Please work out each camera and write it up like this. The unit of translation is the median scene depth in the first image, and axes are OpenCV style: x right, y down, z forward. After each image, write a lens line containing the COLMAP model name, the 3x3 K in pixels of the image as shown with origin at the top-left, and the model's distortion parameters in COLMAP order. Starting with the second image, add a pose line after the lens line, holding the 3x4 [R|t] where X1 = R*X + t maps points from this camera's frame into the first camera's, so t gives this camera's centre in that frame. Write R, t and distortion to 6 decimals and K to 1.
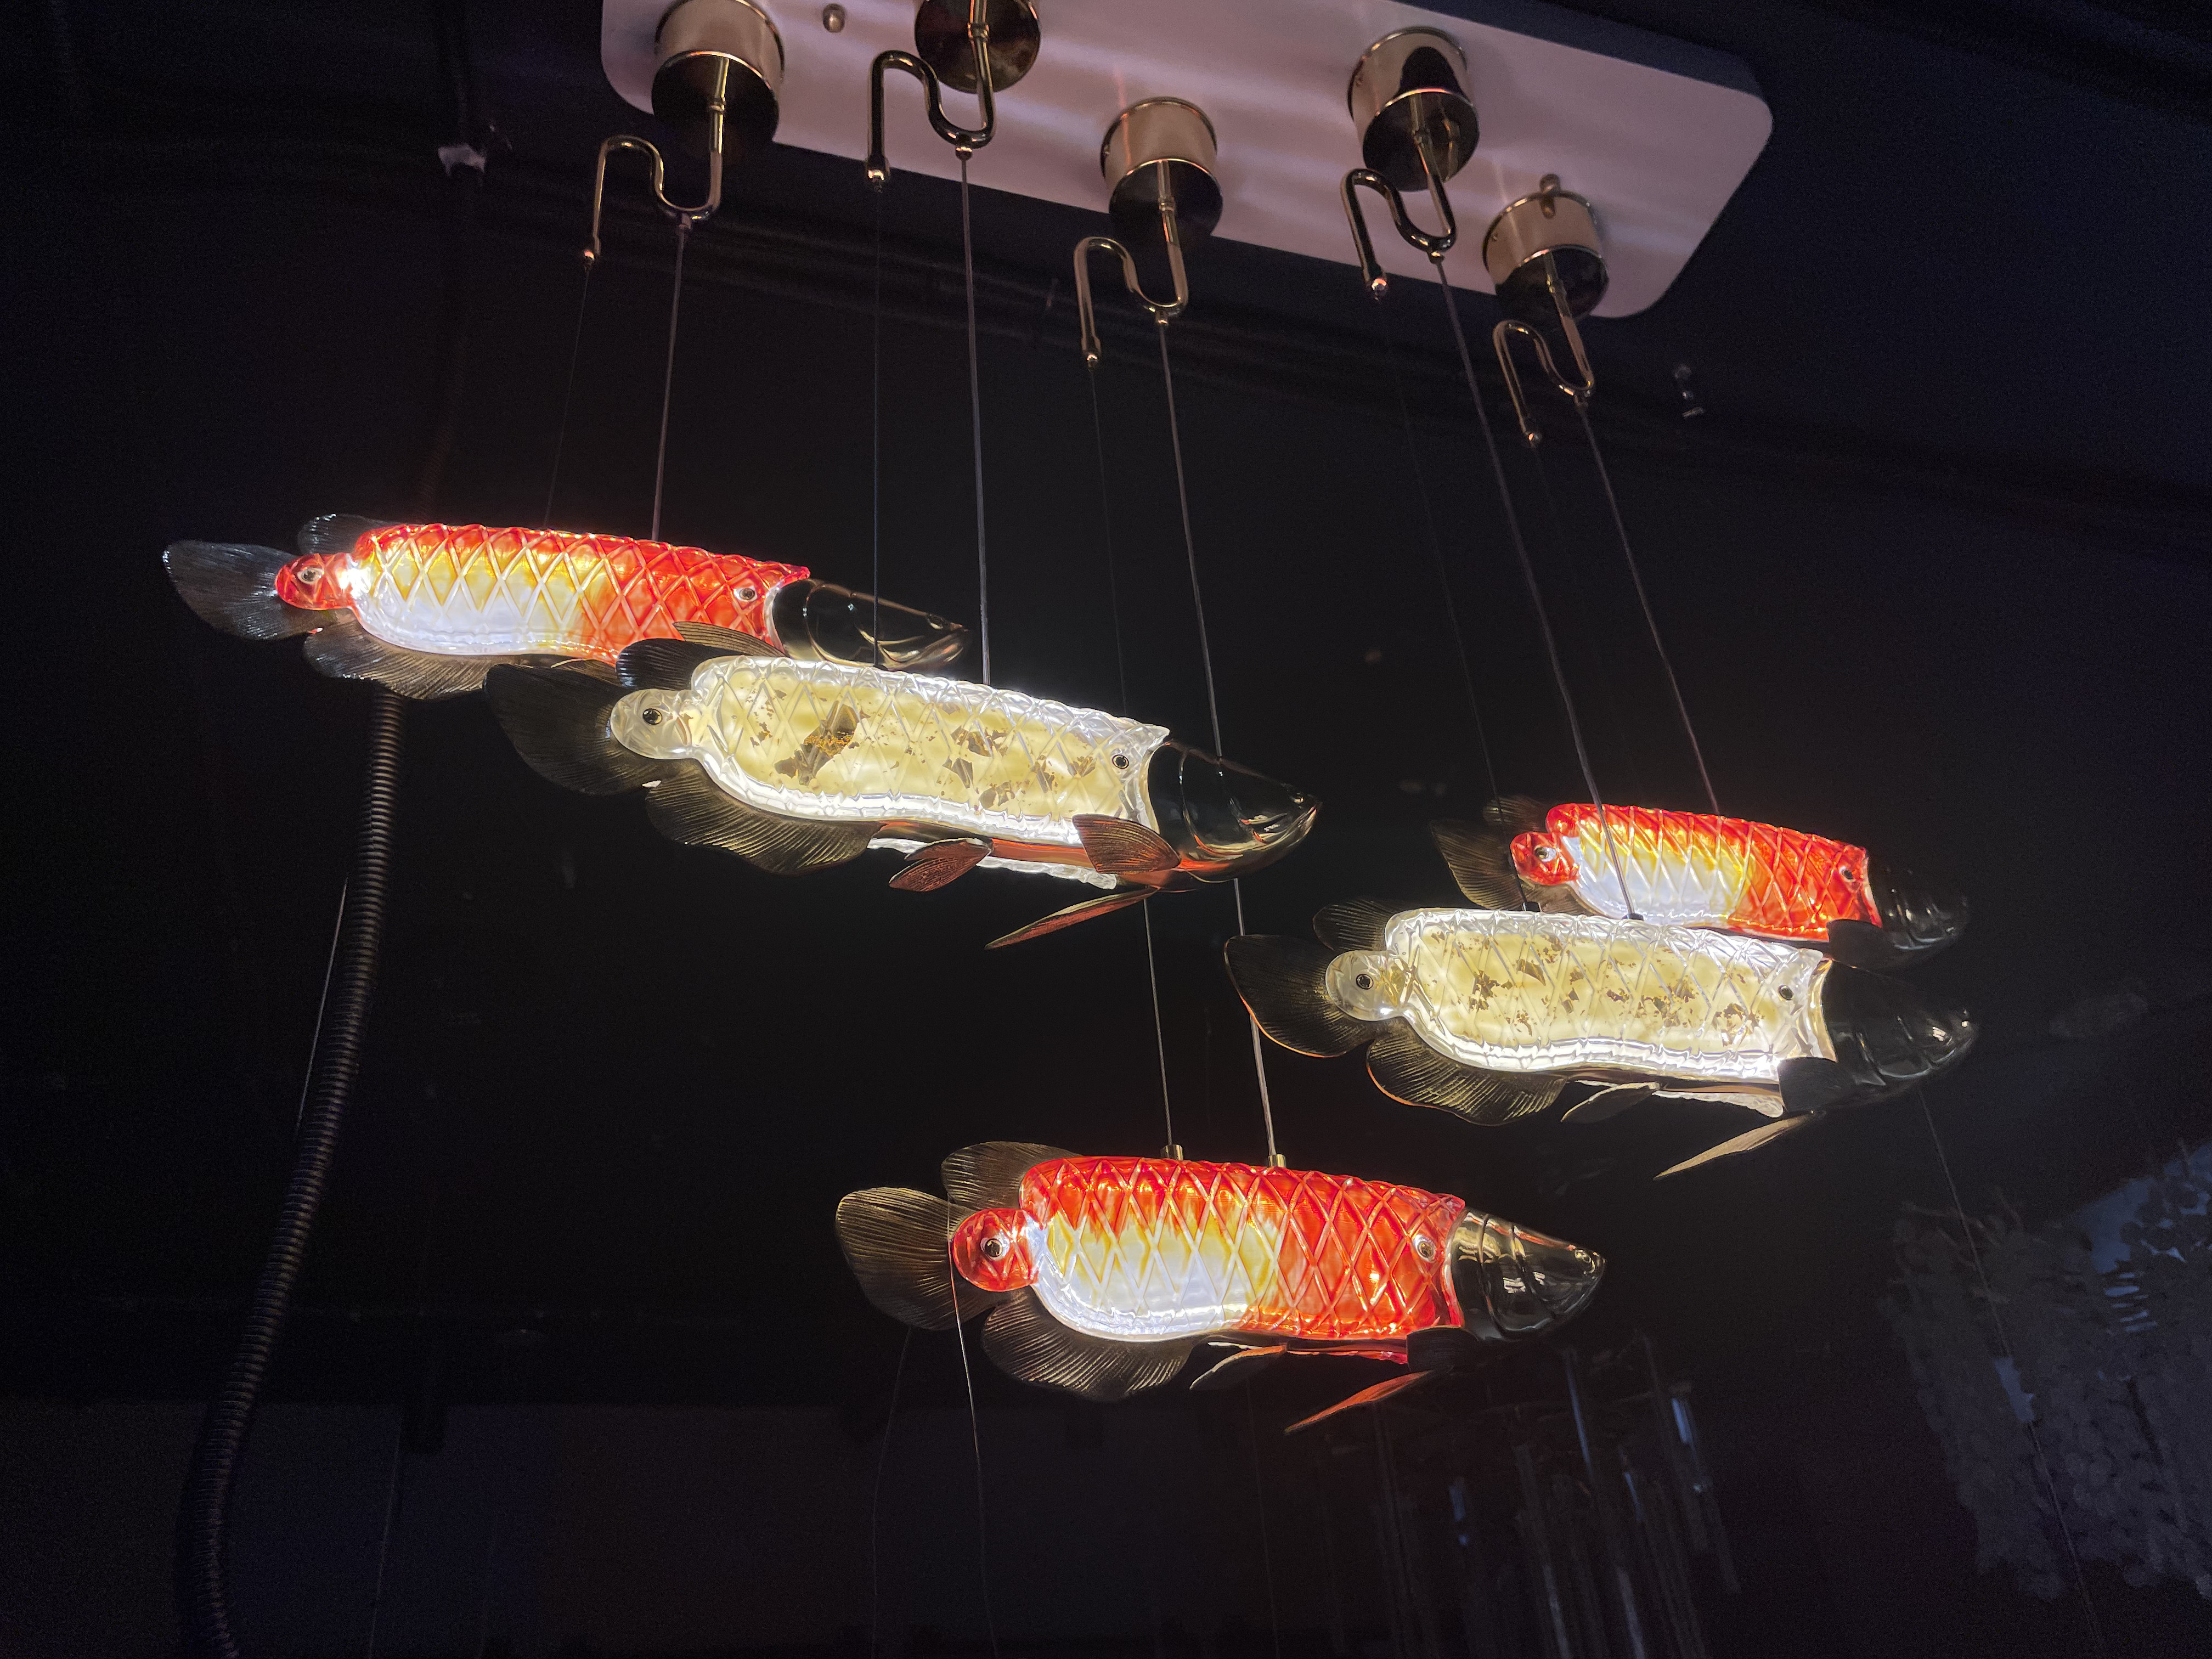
lens RADIAL K [[1696.8, 0, 1107.1], [0, 1696.8, 826.4], [0, 0, 1]] dist [0.088324, -0.129502]
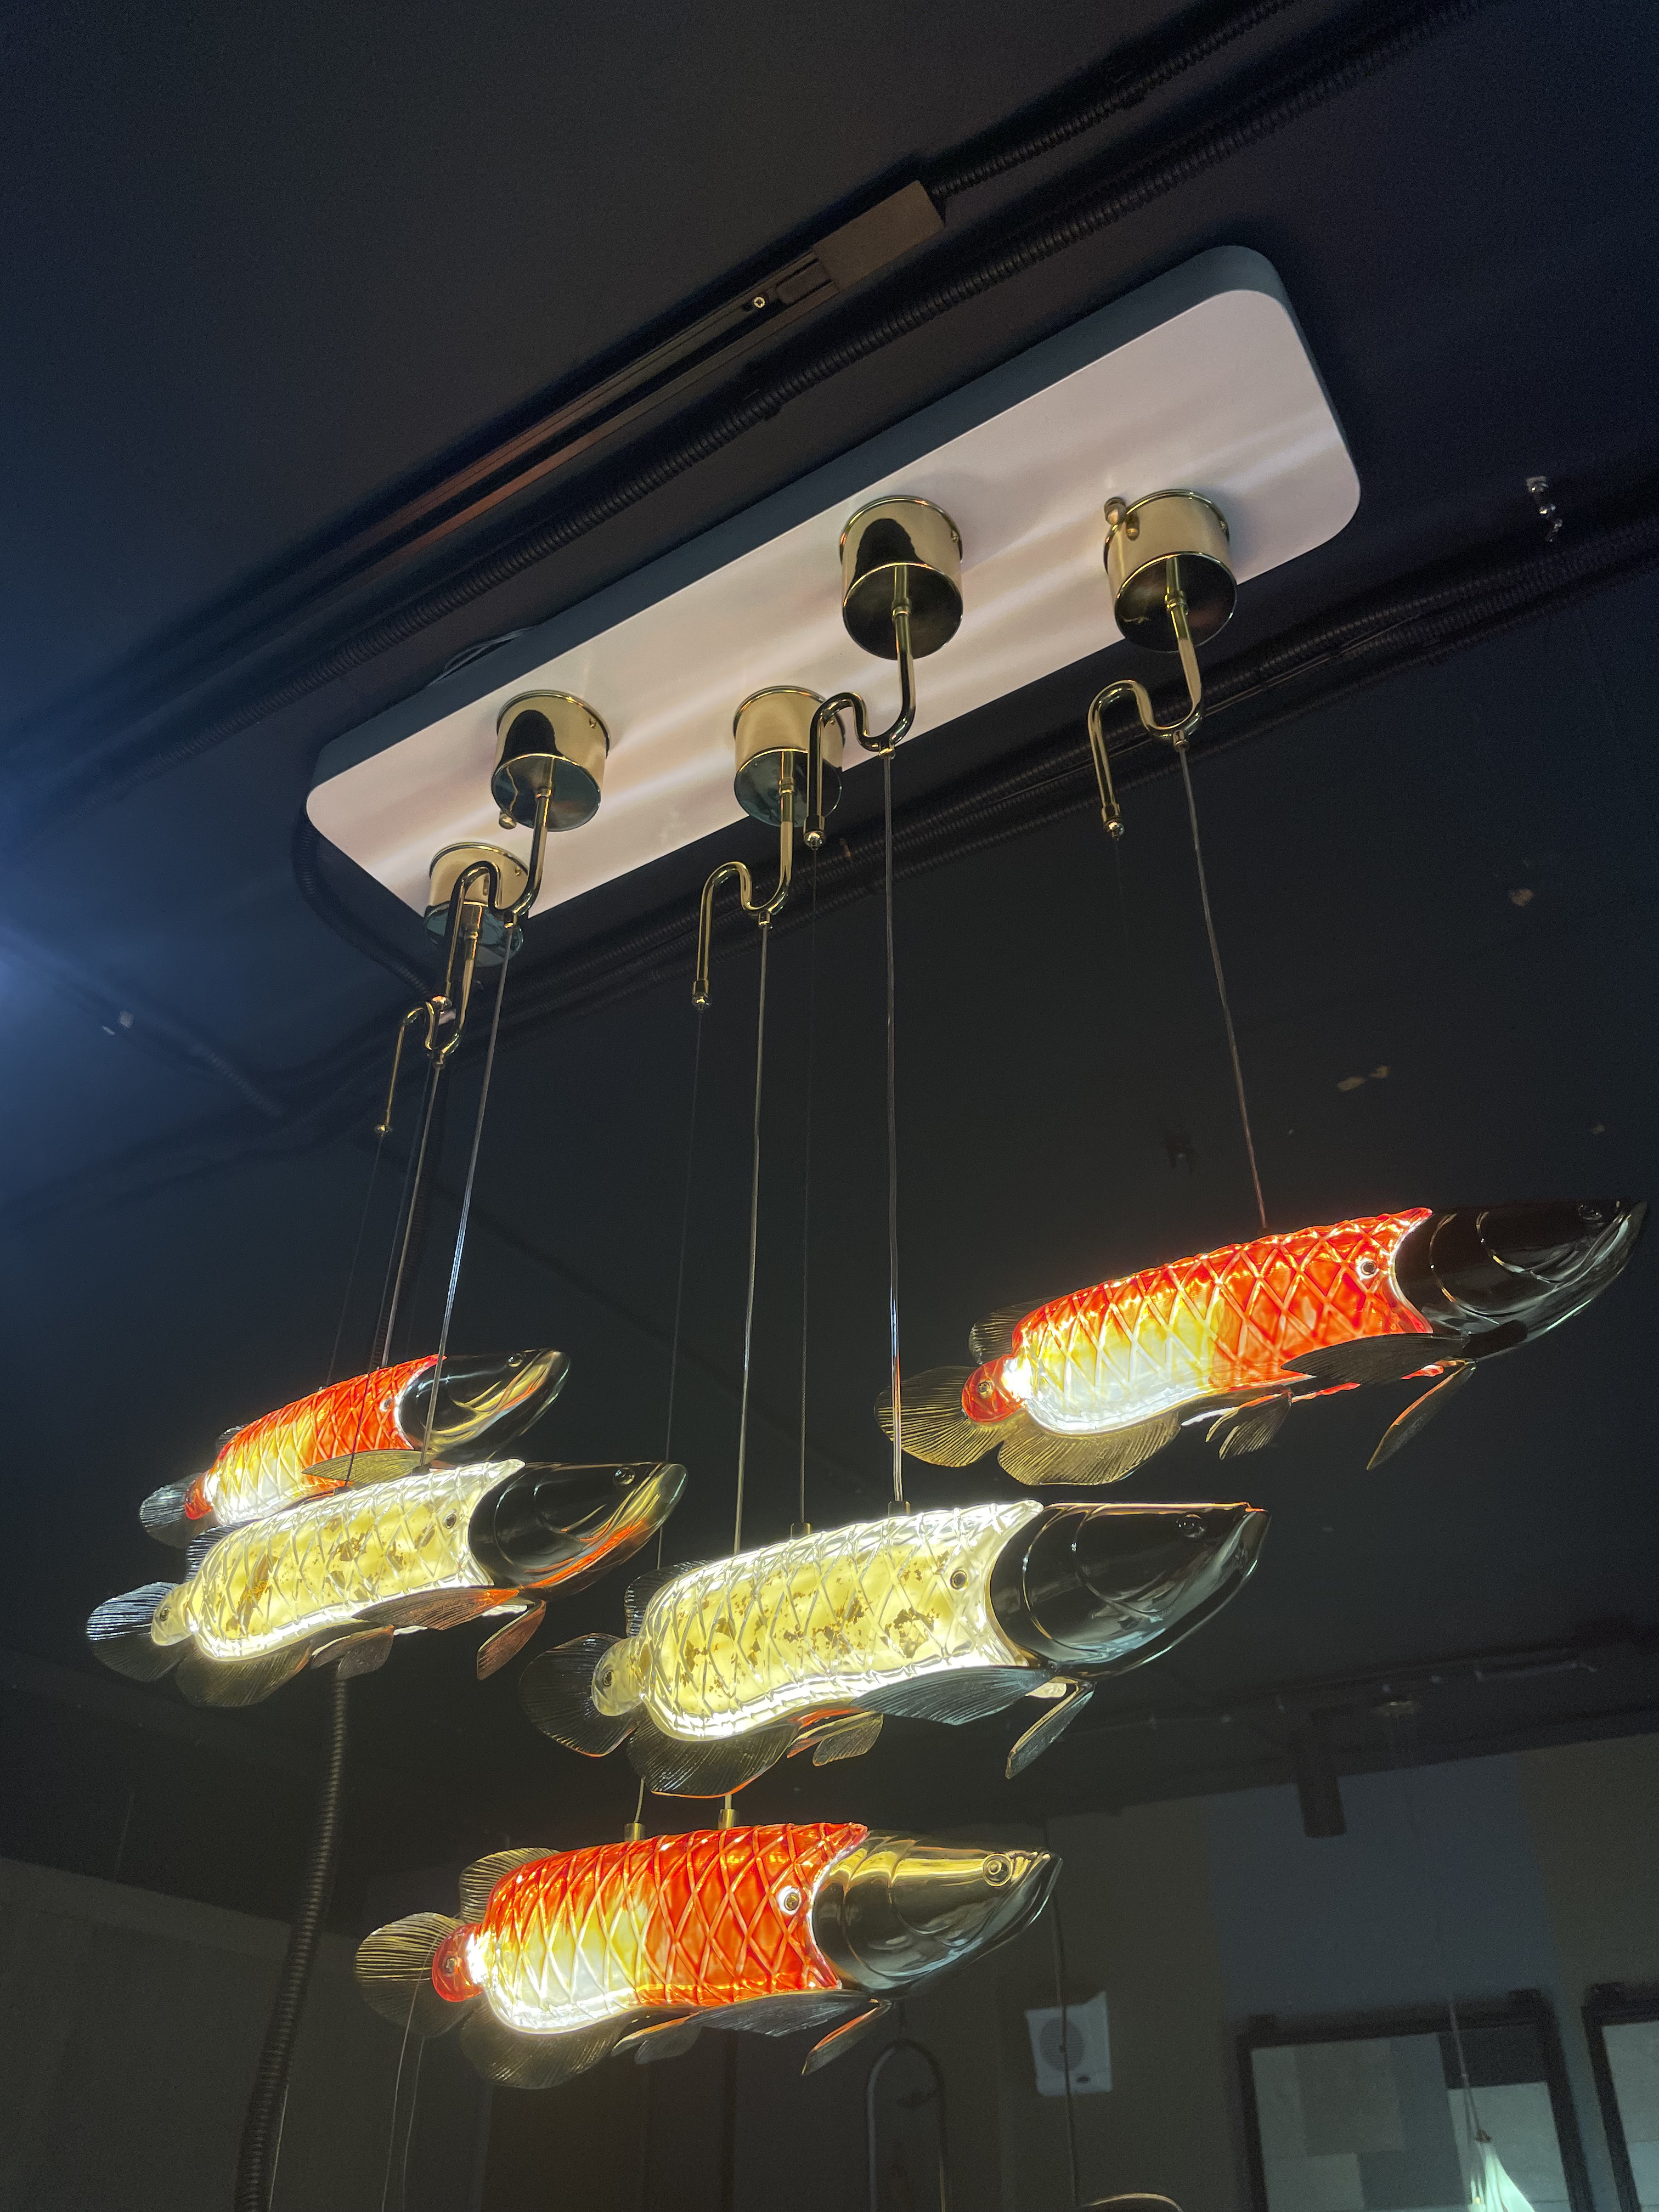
lens RADIAL K [[1692.1, 0, 847.6], [0, 1692.1, 1106.2], [0, 0, 1]] dist [0.080309, -0.123247]
pose [[0.661068, -0.381192, -0.646283, 1.058465], [0.381287, 0.912500, -0.148202, -0.020490], [0.646227, -0.148448, 0.748568, 0.334548]]
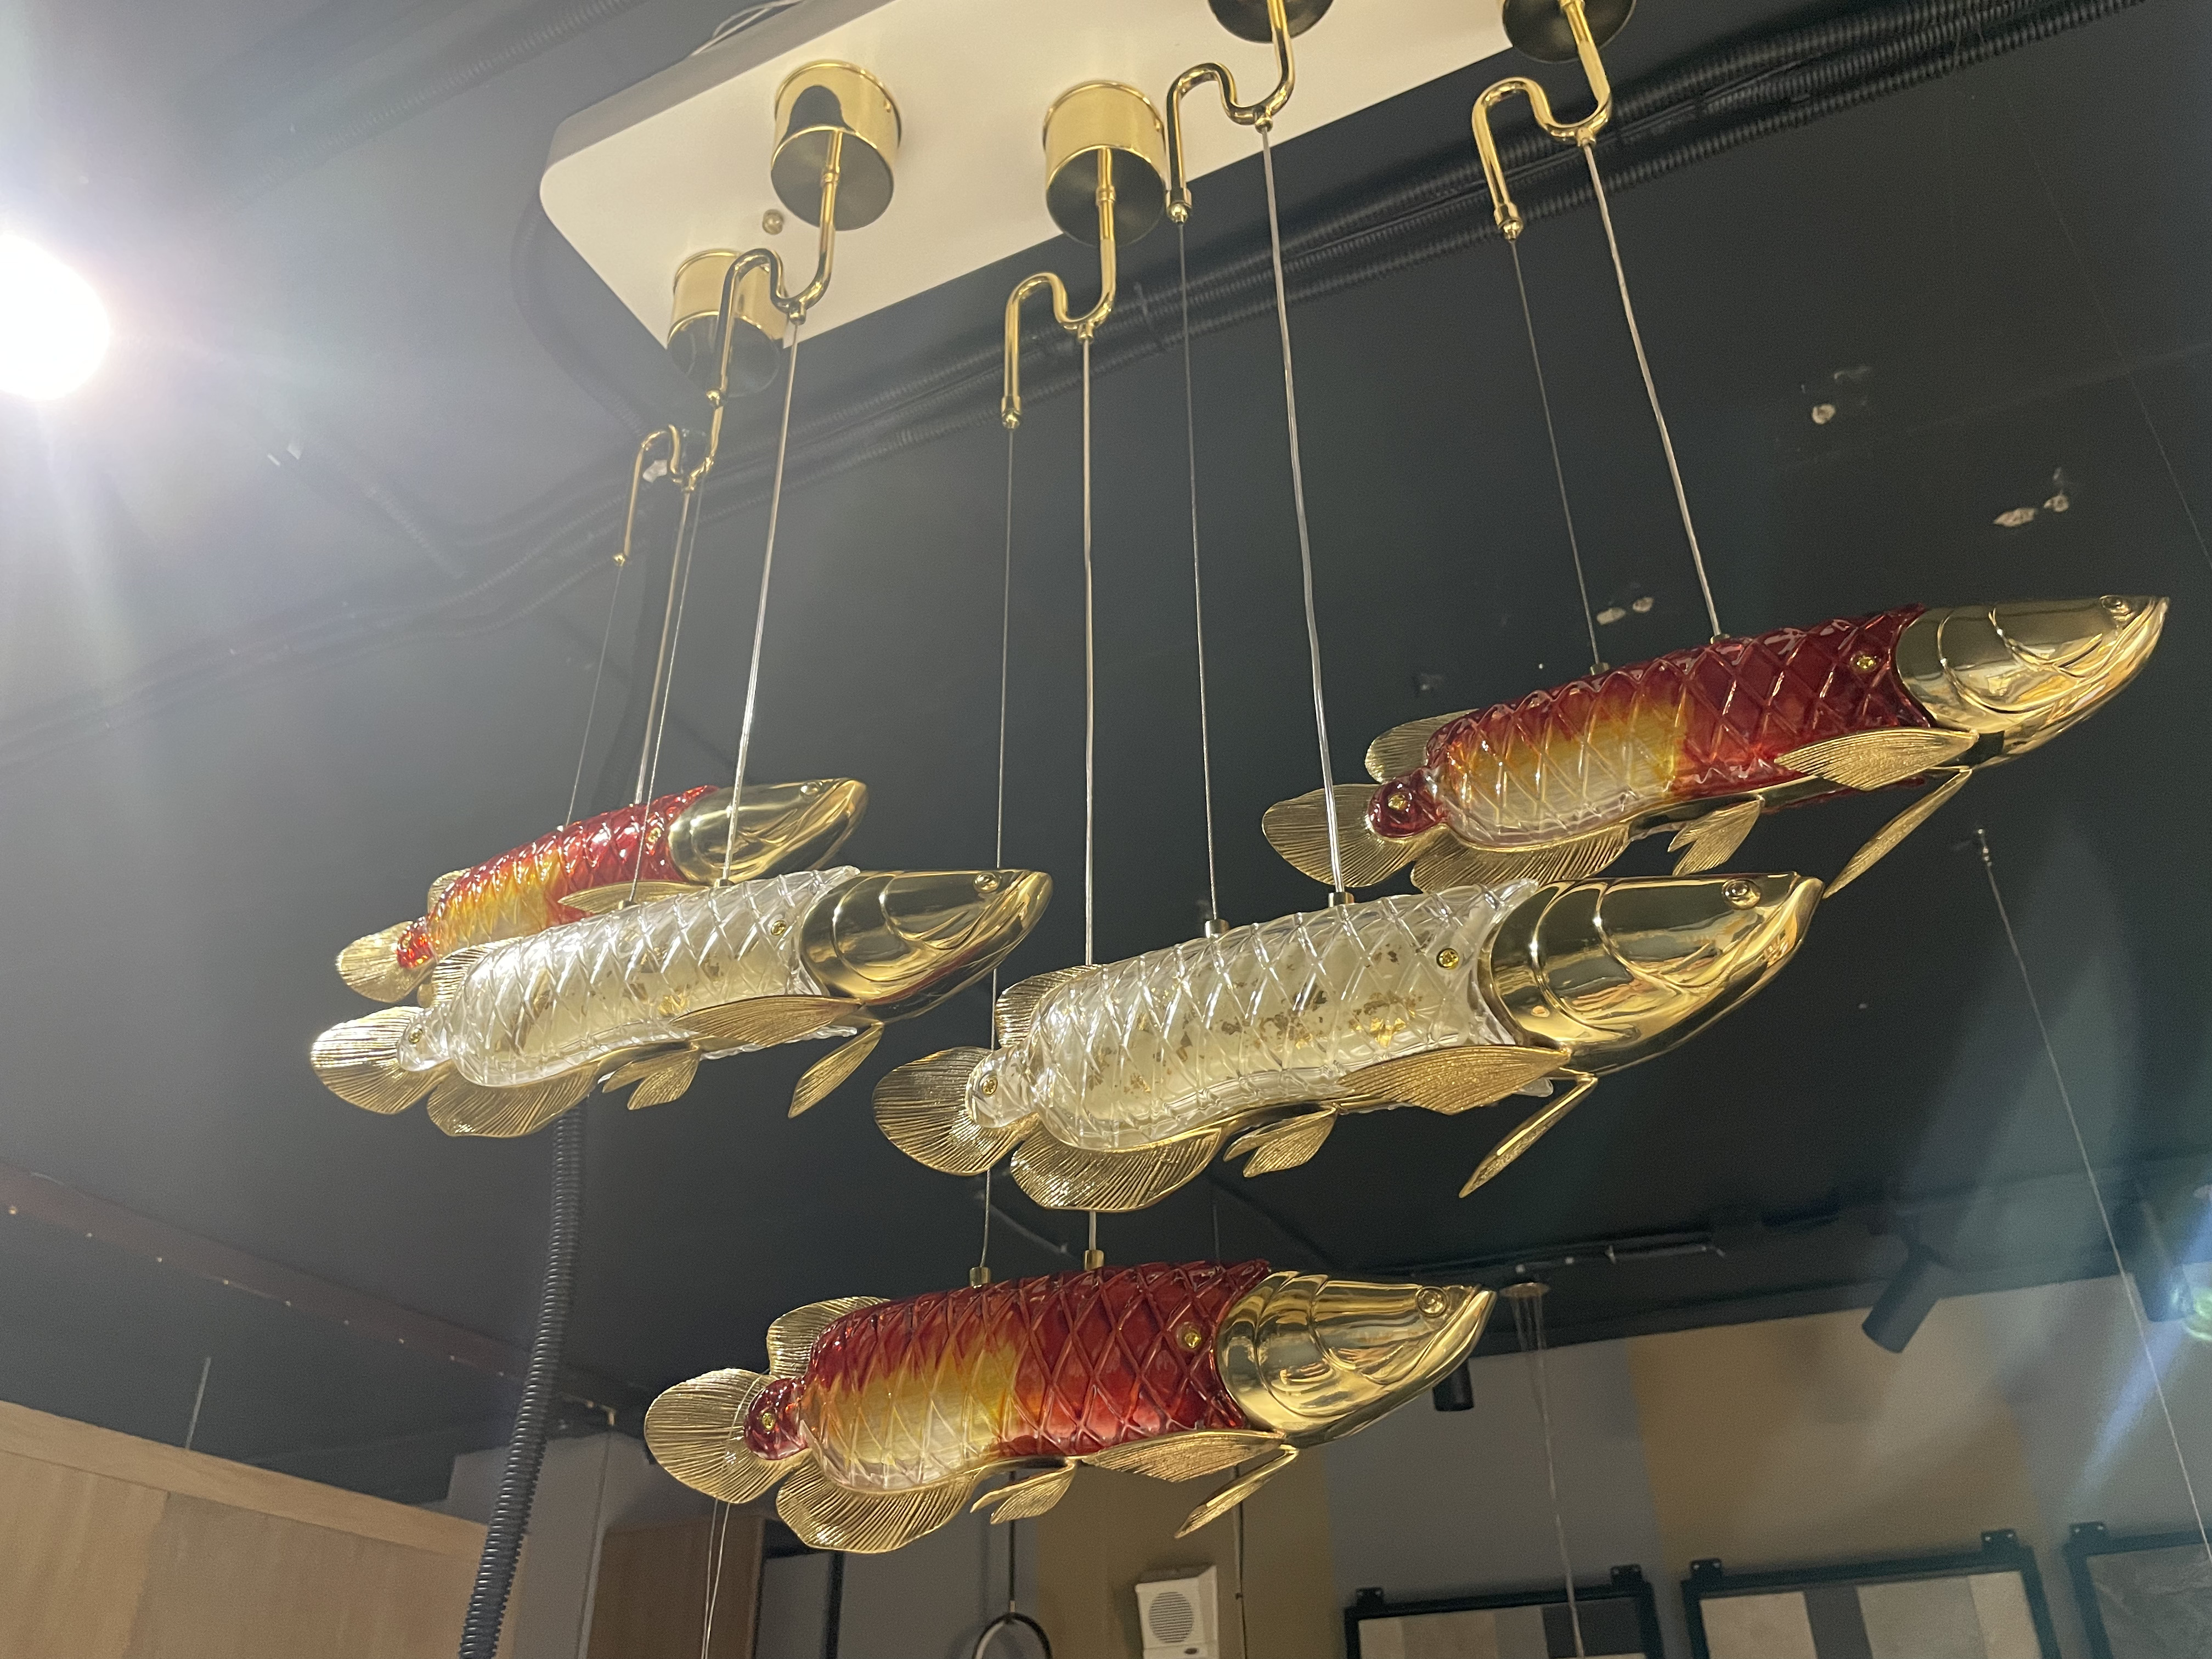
lens RADIAL K [[1692.3, 0, 1115.5], [0, 1692.3, 815.2], [0, 0, 1]] dist [0.082518, -0.129554]
pose [[0.743215, -0.313957, -0.590815, 0.782304], [0.344729, 0.936517, -0.064010, 0.033509], [0.573405, -0.156098, 0.804264, 0.302748]]
